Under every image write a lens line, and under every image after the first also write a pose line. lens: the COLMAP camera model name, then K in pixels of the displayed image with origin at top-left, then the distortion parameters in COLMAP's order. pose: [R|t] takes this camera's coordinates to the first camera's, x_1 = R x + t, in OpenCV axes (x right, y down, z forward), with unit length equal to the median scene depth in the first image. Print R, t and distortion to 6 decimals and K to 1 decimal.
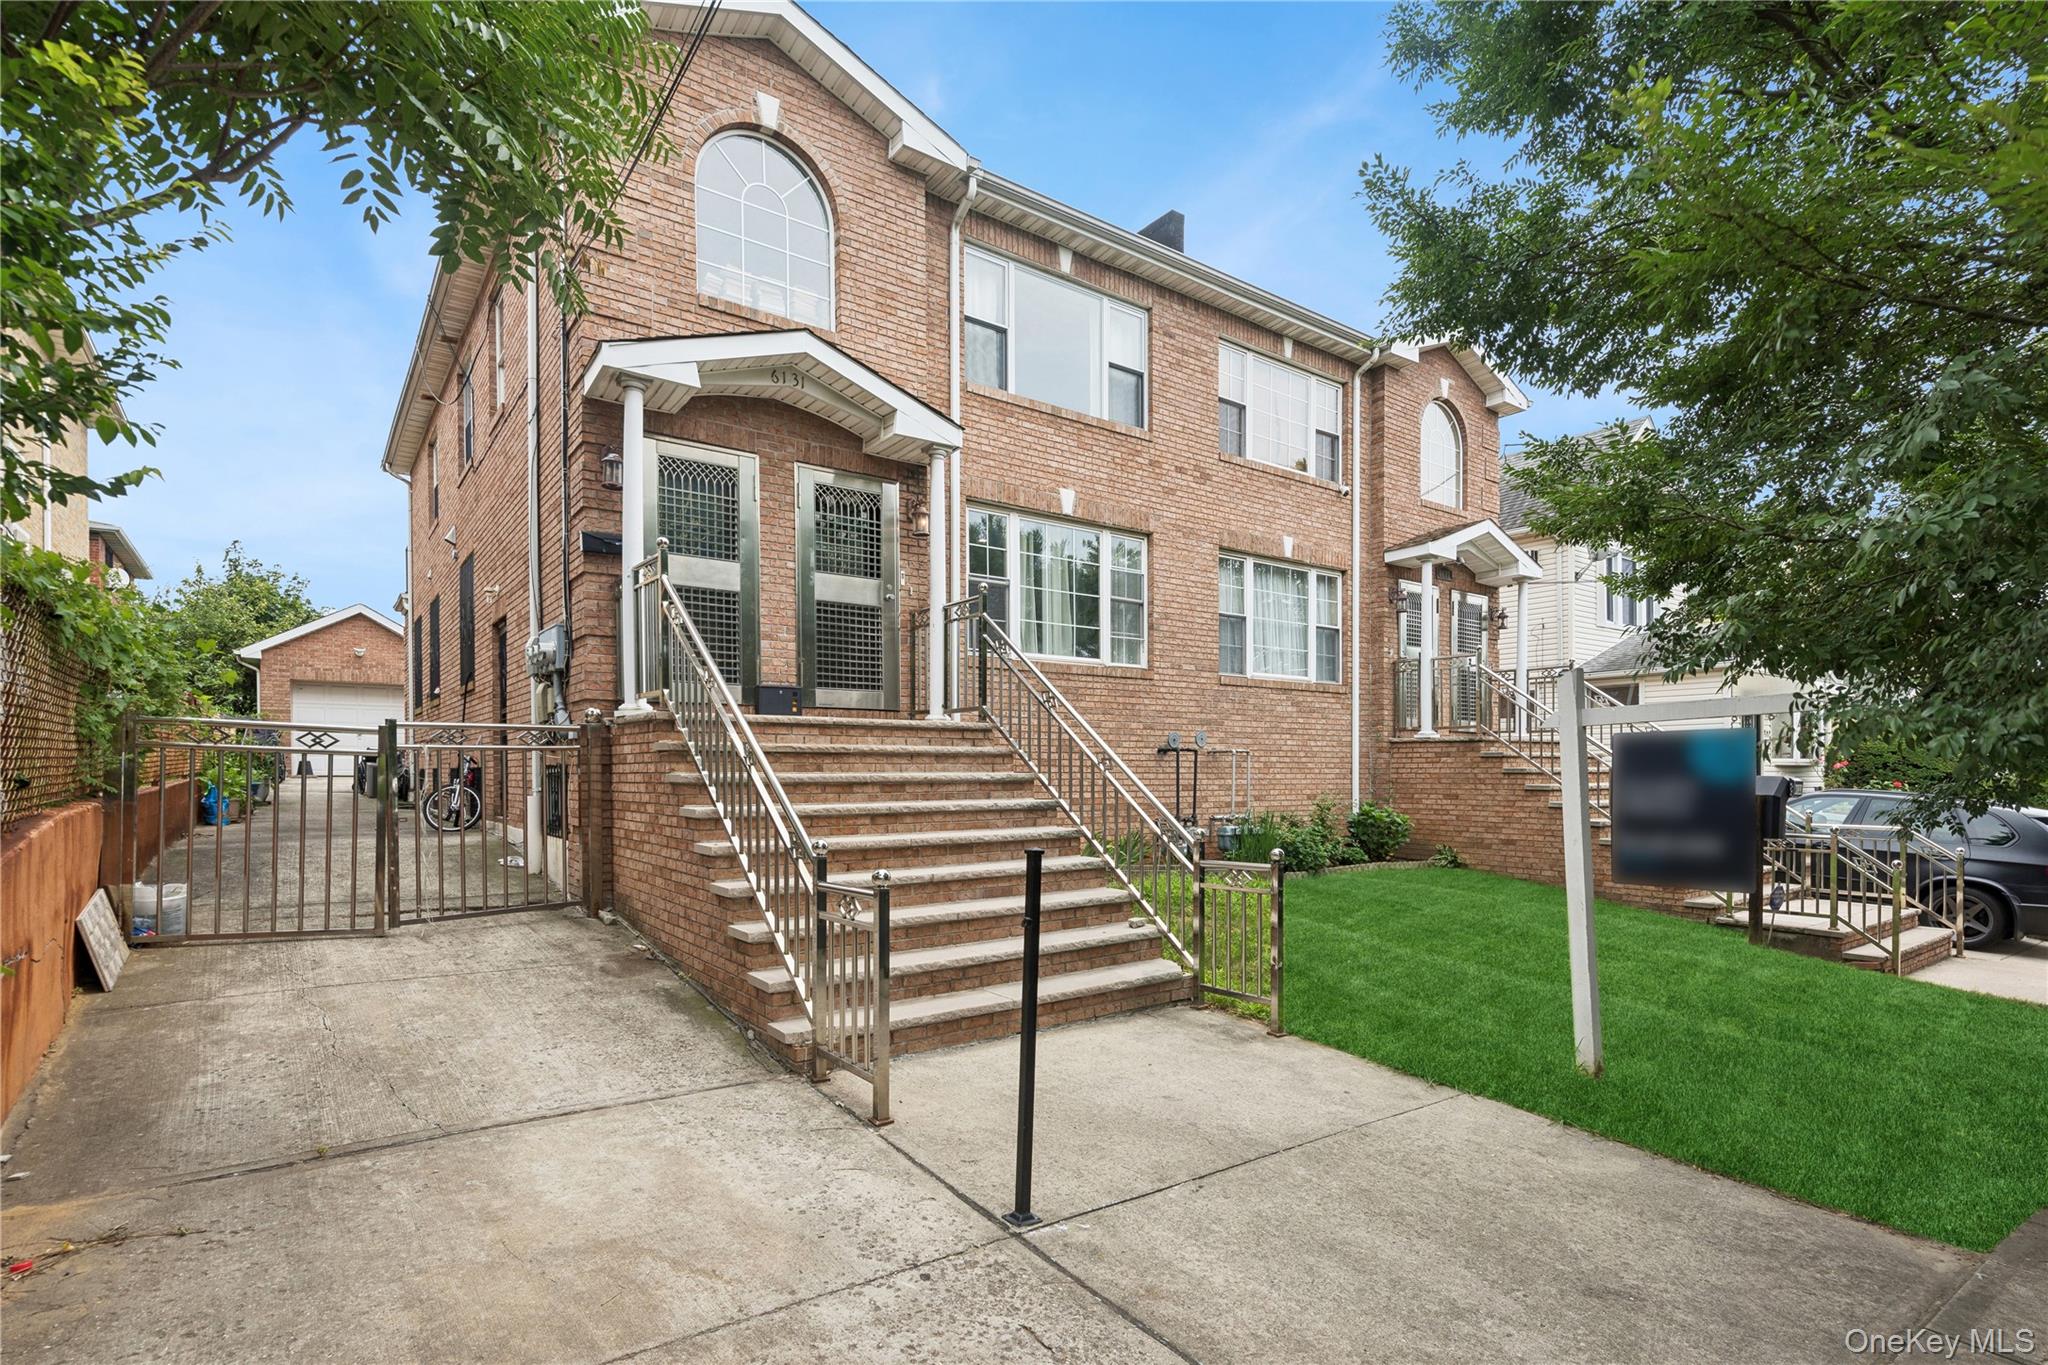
lens RADIAL K [[982.2, 0, 1024.0], [0, 982.2, 682.5], [0, 0, 1]] dist [0.001065, 0.000063]
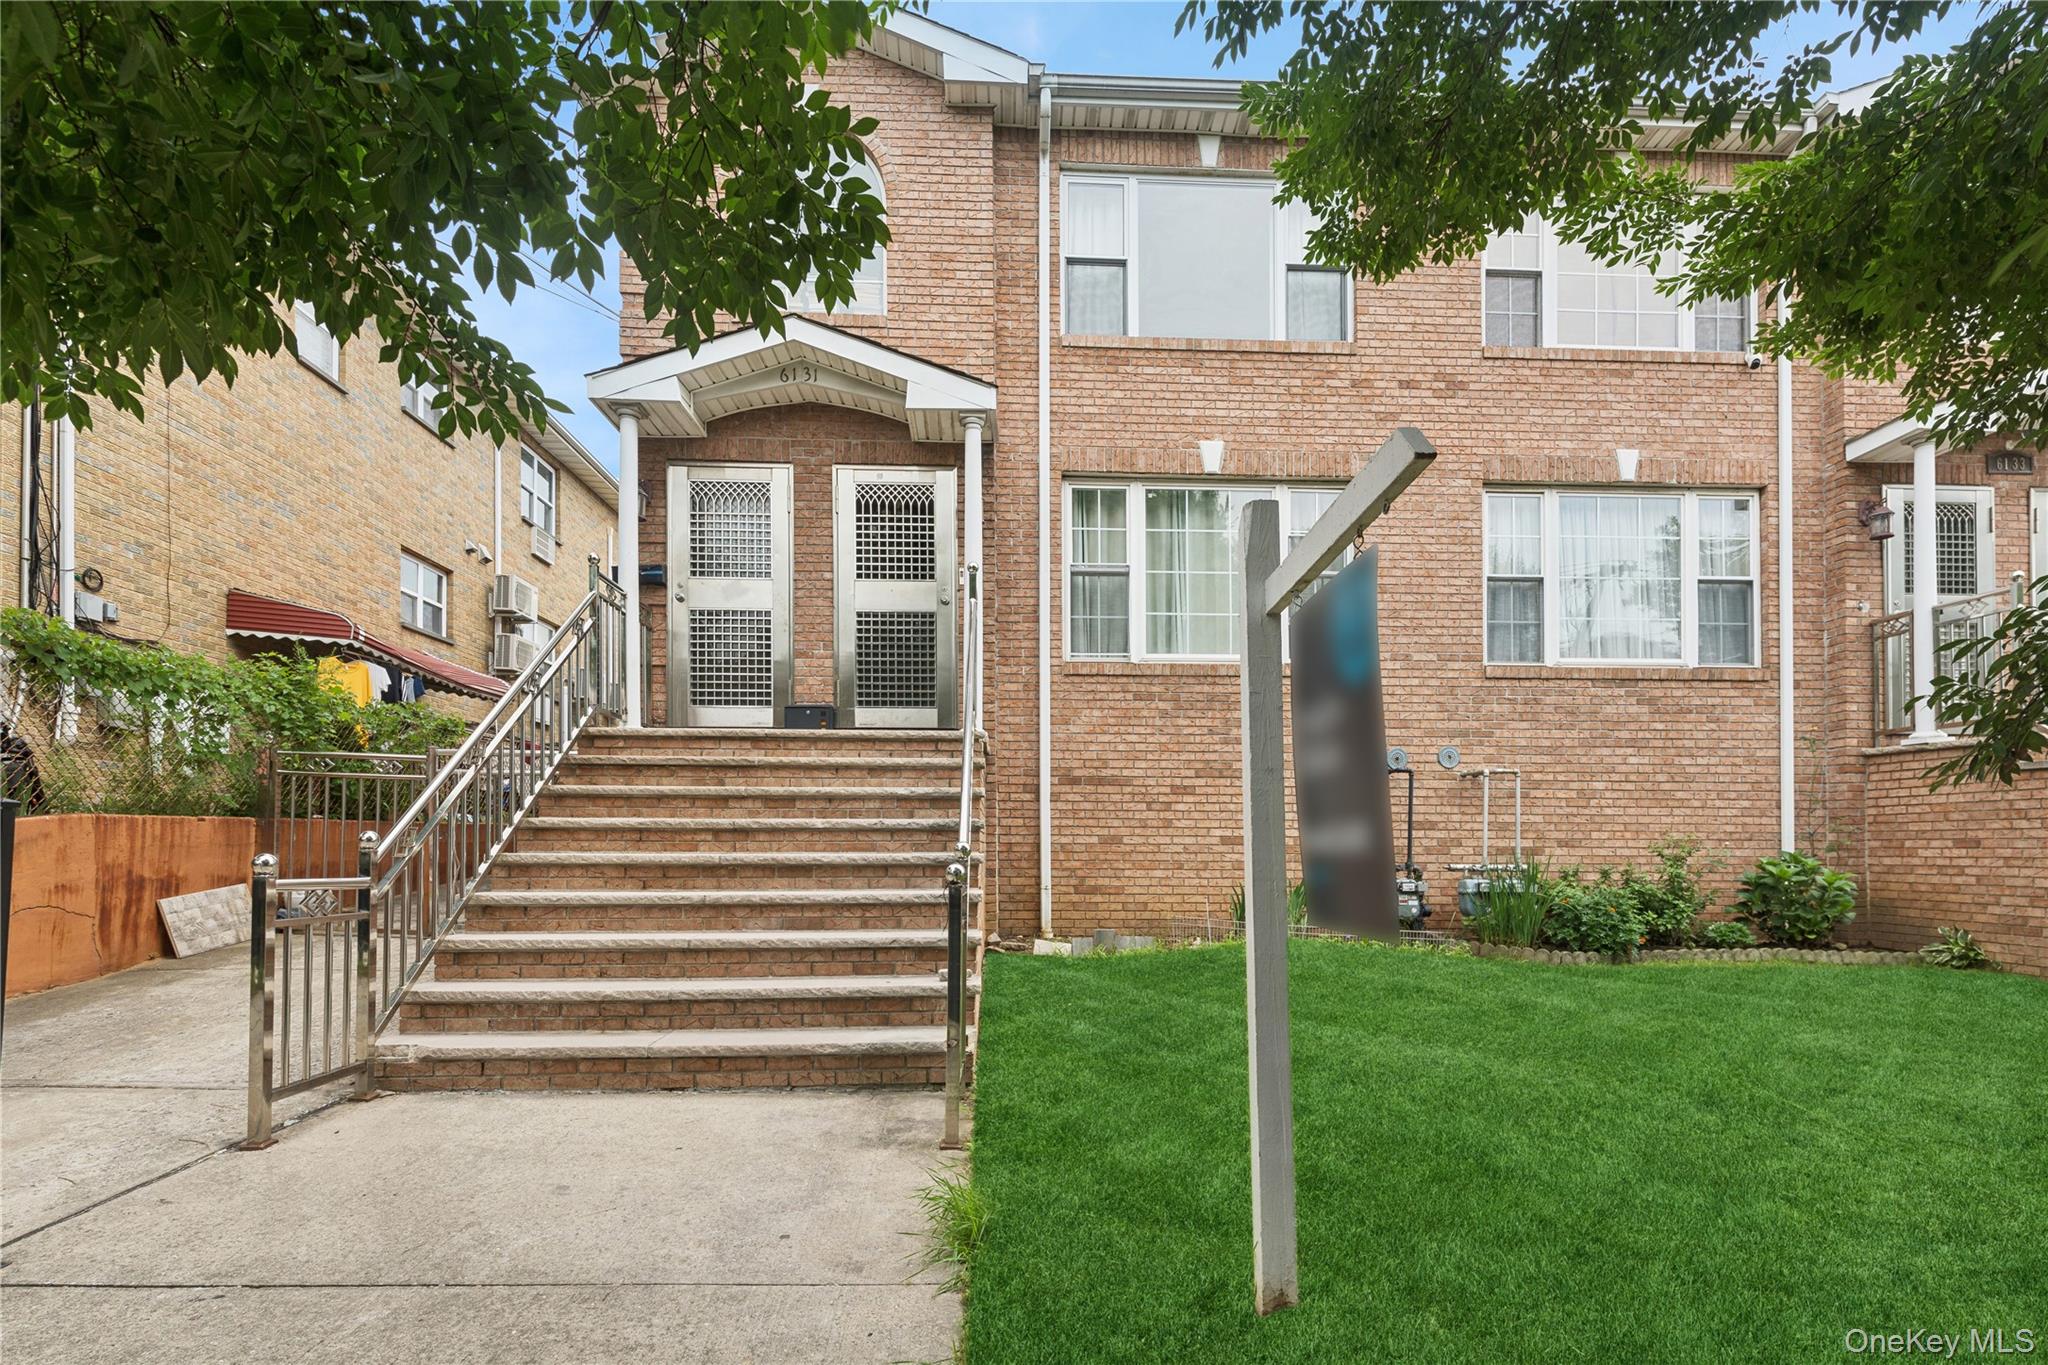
lens RADIAL K [[1021.8, 0, 1023.9], [0, 1021.8, 753.2], [0, 0, 1]] dist [0.002568, -0.000987]
pose [[0.834528, -0.045704, -0.549066, 0.397827], [0.044392, 0.998891, -0.015676, 0.063974], [0.549174, -0.011292, 0.835632, 0.269527]]
